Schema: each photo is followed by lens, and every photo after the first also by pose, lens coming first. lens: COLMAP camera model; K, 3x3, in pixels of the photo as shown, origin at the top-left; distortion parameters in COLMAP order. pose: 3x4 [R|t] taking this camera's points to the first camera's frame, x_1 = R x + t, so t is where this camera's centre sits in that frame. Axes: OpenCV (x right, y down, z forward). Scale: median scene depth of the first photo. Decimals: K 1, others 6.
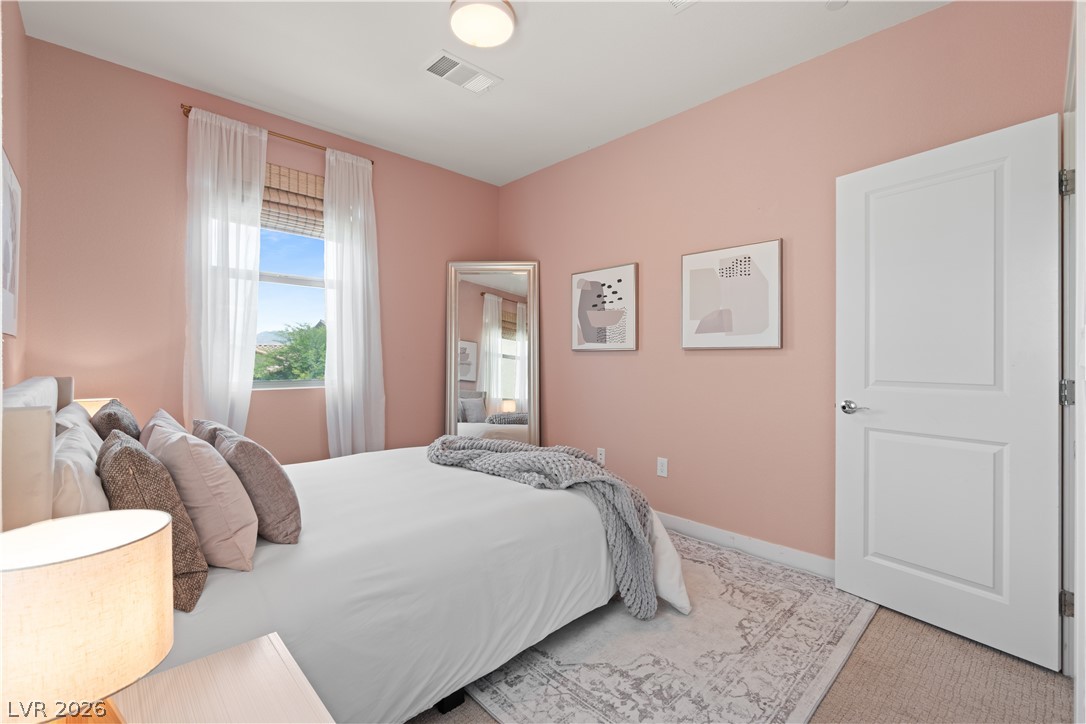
lens RADIAL K [[477.1, 0, 539.3], [0, 477.1, 357.5], [0, 0, 1]] dist [-0.002504, -0.000078]
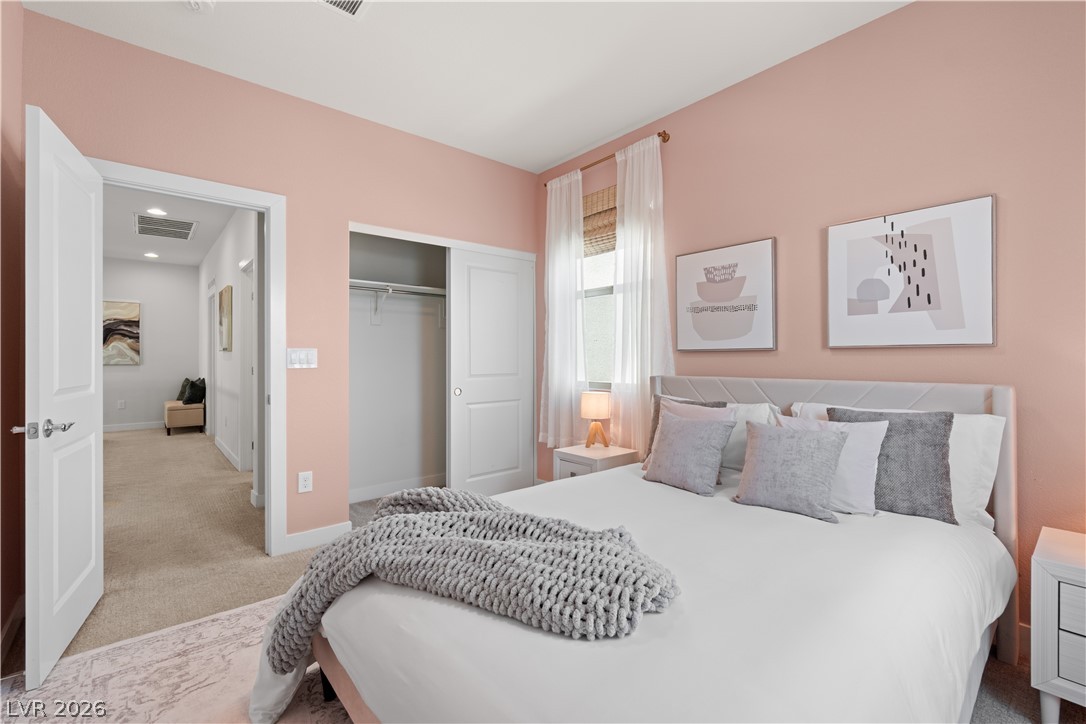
lens RADIAL K [[477.1, 0, 539.3], [0, 477.1, 357.5], [0, 0, 1]] dist [-0.002504, -0.000078]
pose [[-0.998677, 0.000479, 0.051417, -0.172639], [0.000476, 1.000000, -0.000070, -0.008151], [-0.051417, -0.000046, -0.998677, 1.828438]]
